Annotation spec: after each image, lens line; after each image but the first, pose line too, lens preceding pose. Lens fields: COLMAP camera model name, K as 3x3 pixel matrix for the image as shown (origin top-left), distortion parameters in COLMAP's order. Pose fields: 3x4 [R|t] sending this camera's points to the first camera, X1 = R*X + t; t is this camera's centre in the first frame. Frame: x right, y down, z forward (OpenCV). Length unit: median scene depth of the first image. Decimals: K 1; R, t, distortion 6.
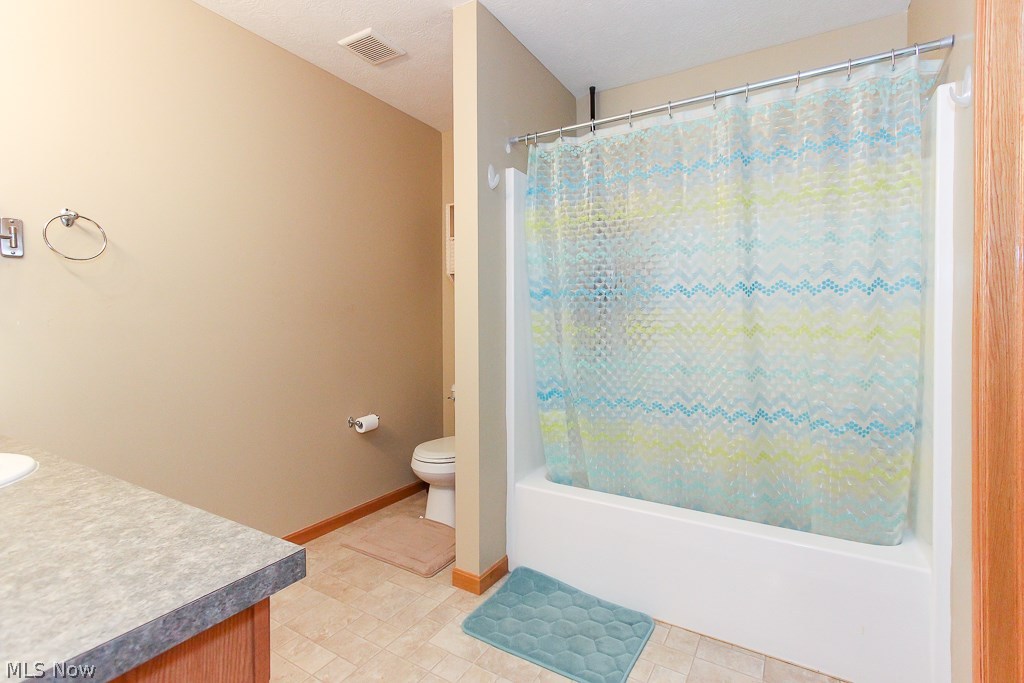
lens RADIAL K [[472.5, 0, 512.0], [0, 472.5, 341.5], [0, 0, 1]] dist [0.002530, 0.000445]
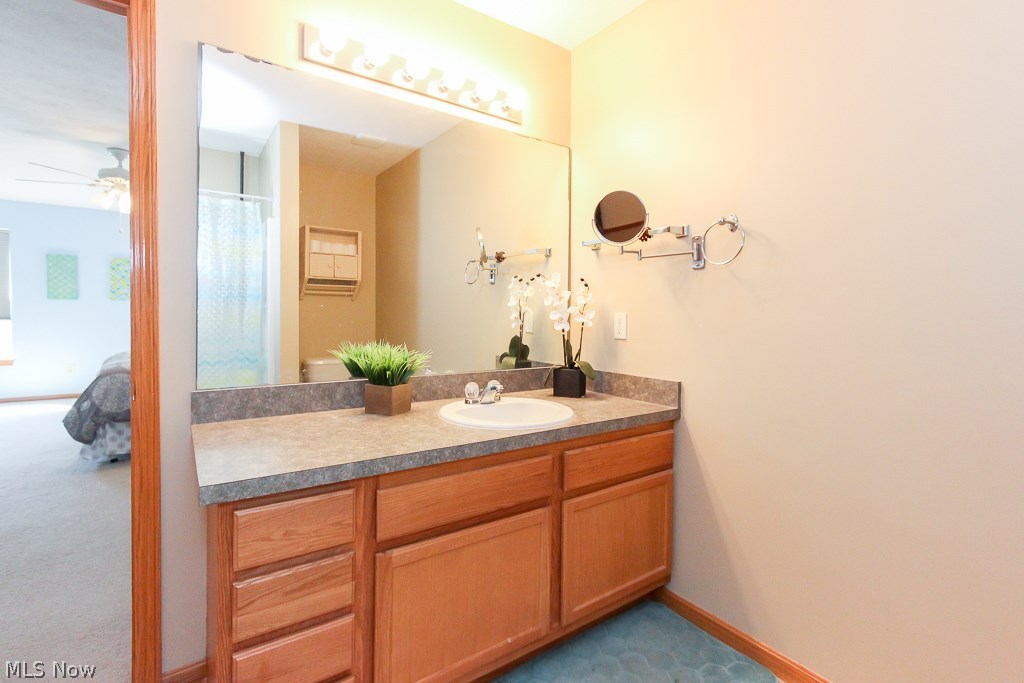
lens RADIAL K [[483.1, 0, 512.9], [0, 483.1, 317.6], [0, 0, 1]] dist [0.000564, 0.000234]
pose [[-0.406331, 0.012278, -0.913643, 0.428459], [-0.043637, 0.998508, 0.032826, -0.142734], [0.912683, 0.053207, -0.405189, 2.003682]]
